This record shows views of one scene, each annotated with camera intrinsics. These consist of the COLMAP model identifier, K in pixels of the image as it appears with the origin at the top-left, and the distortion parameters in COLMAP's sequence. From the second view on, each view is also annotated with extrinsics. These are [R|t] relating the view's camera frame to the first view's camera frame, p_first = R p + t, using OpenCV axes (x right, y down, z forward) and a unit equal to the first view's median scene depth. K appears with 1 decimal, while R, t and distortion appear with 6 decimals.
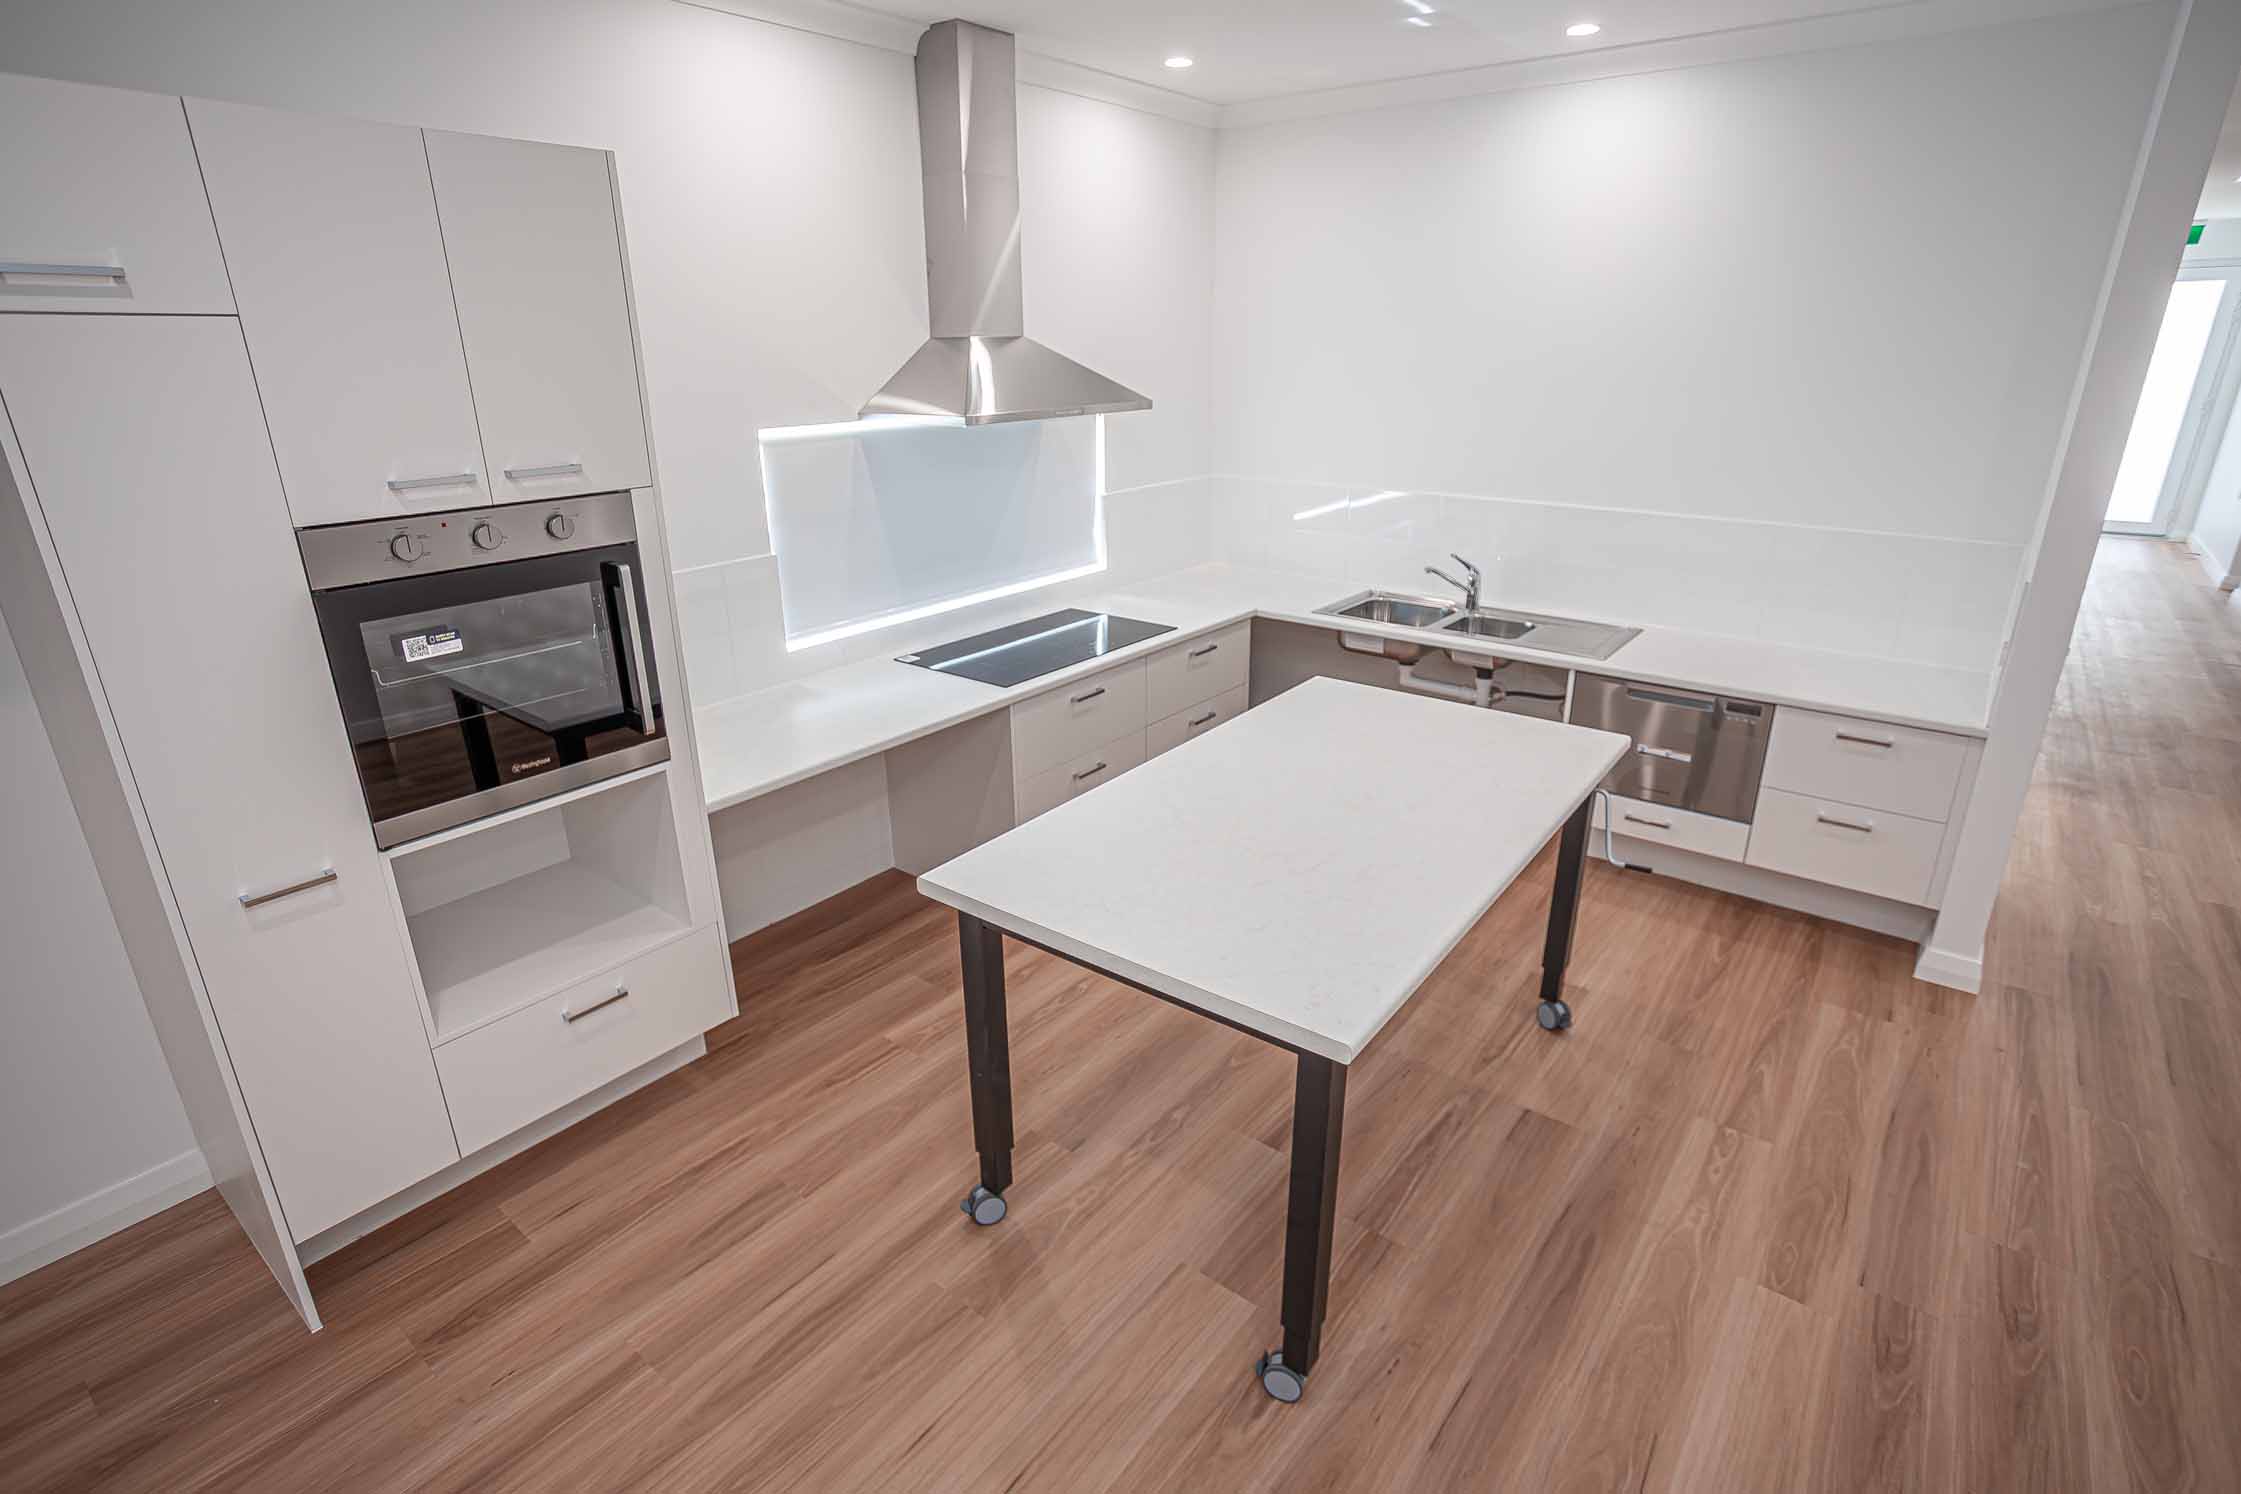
lens RADIAL K [[1128.4, 0, 1129.2], [0, 1128.4, 727.2], [0, 0, 1]] dist [-0.041372, 0.018350]
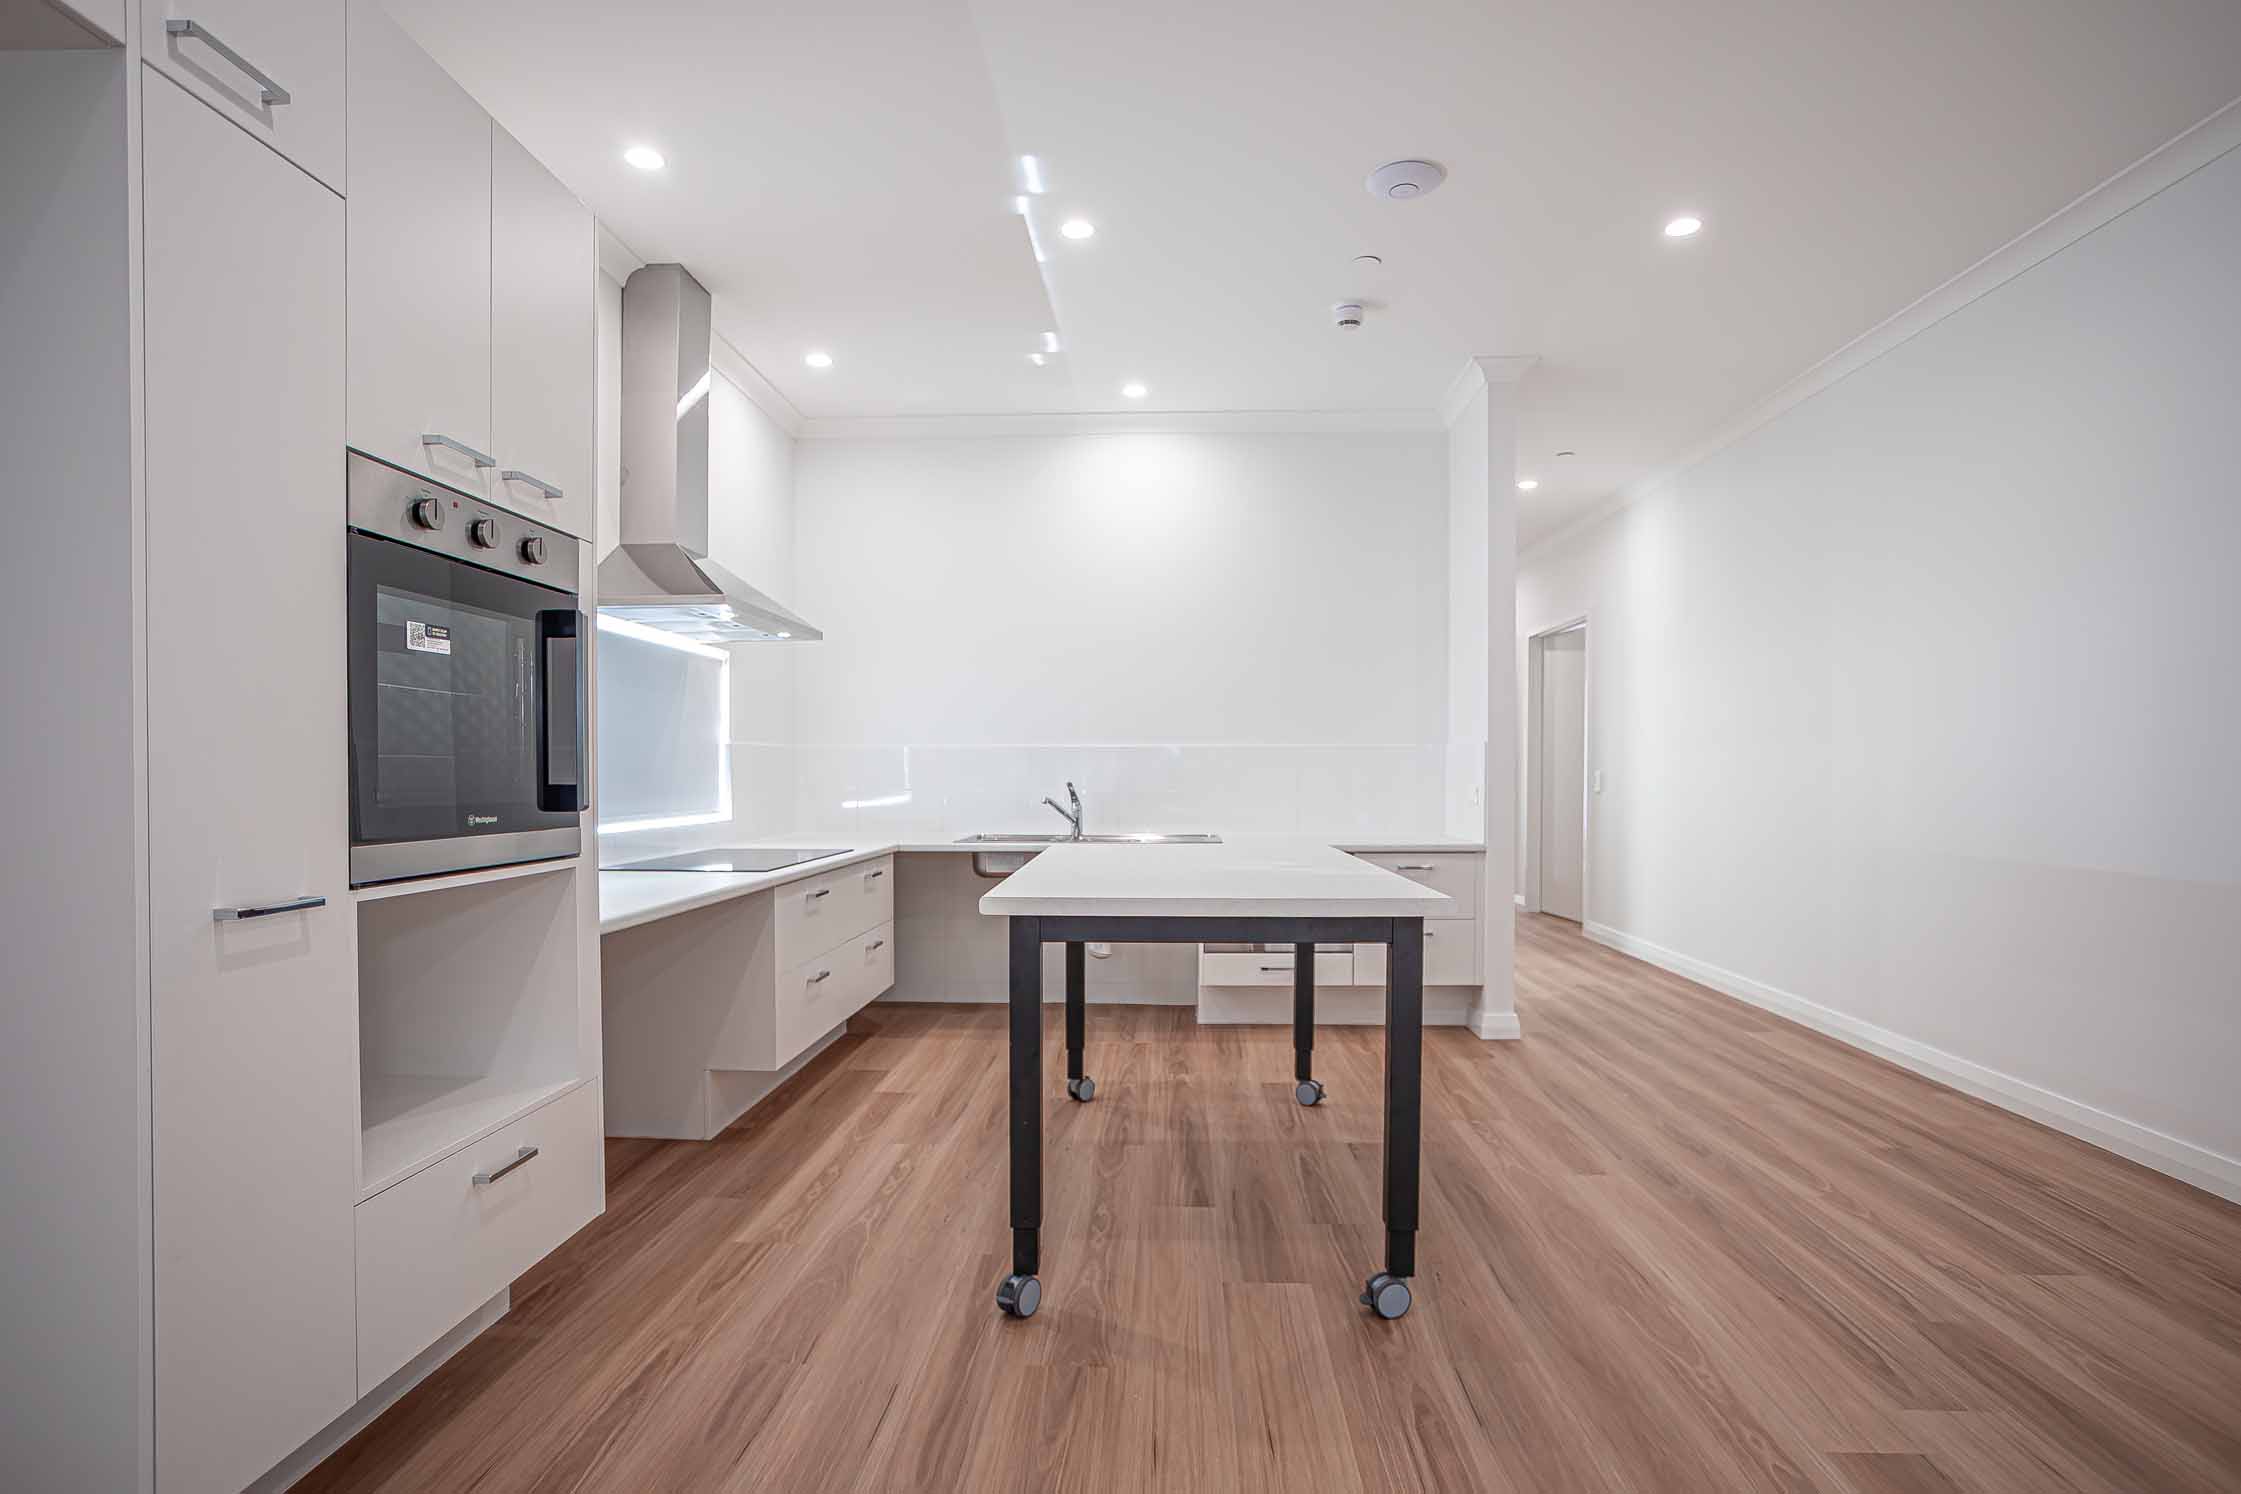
lens RADIAL K [[1128.4, 0, 1143.3], [0, 1128.4, 789.4], [0, 0, 1]] dist [-0.041372, 0.018350]
pose [[0.808341, 0.000491, 0.588715, -0.568656], [0.185810, 0.948673, -0.255919, 0.277817], [-0.558623, 0.316259, 0.766759, 0.106221]]
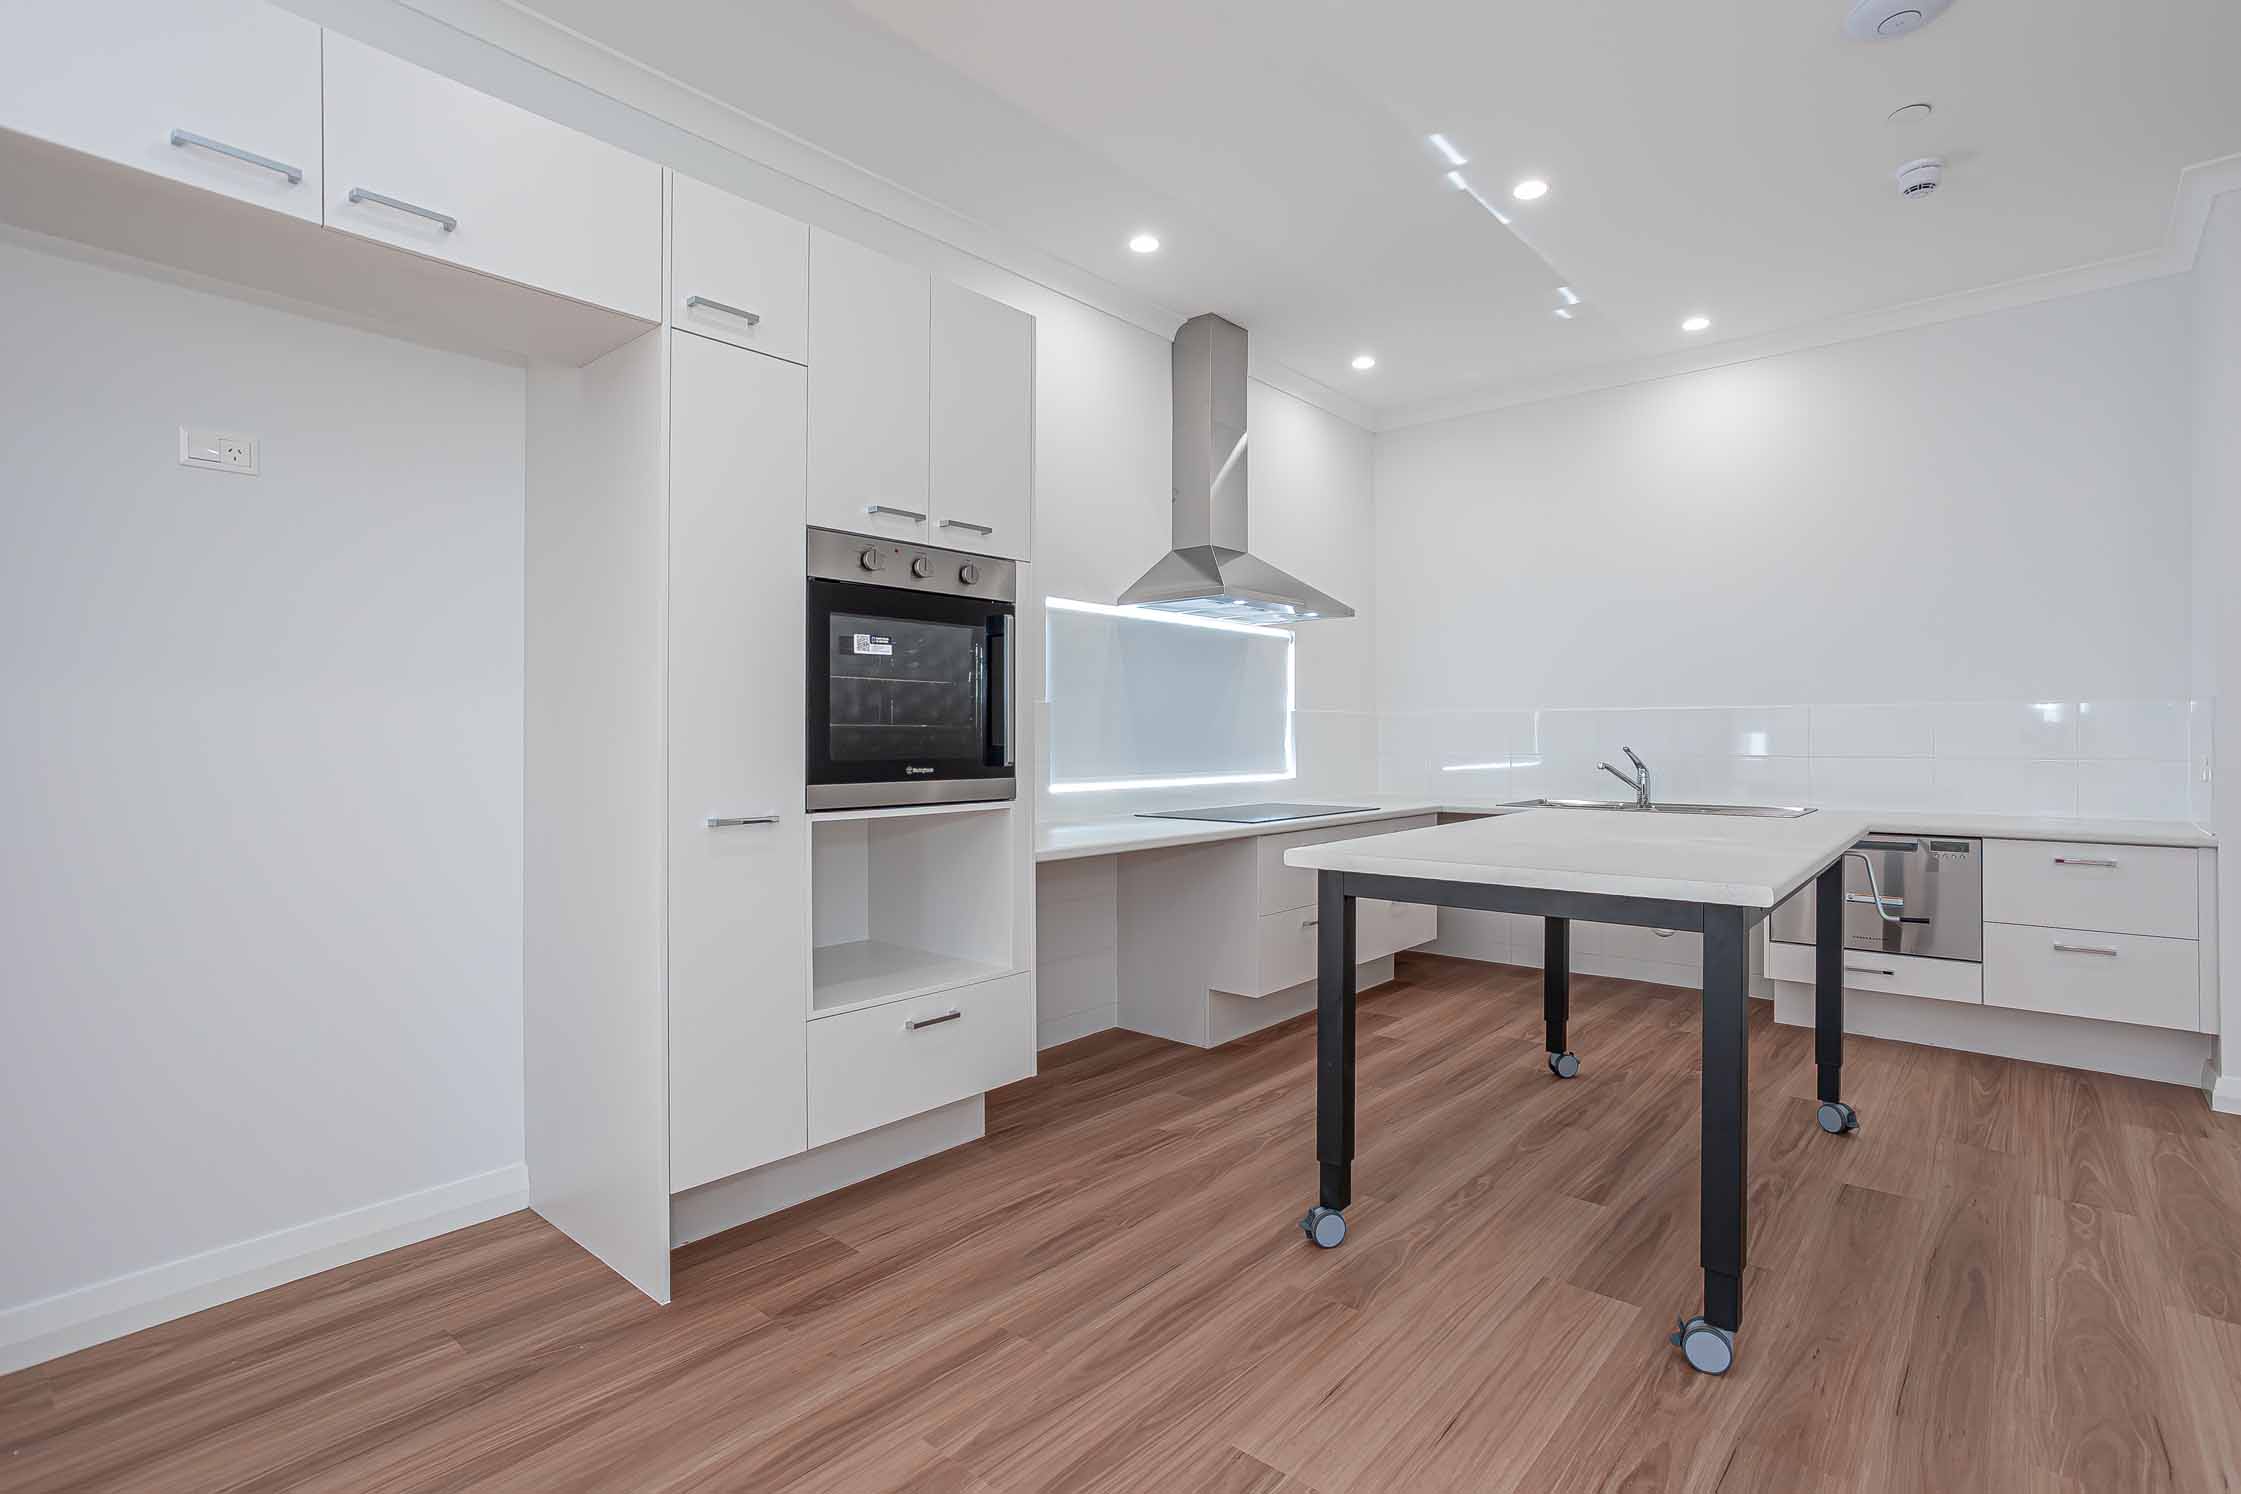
lens RADIAL K [[1088.7, 0, 1127.5], [0, 1088.7, 729.4], [0, 0, 1]] dist [-0.039408, 0.022753]
pose [[0.998790, 0.006788, -0.048712, -0.248582], [-0.022737, 0.941966, -0.334937, 0.327111], [0.043612, 0.335639, 0.940981, -0.038126]]
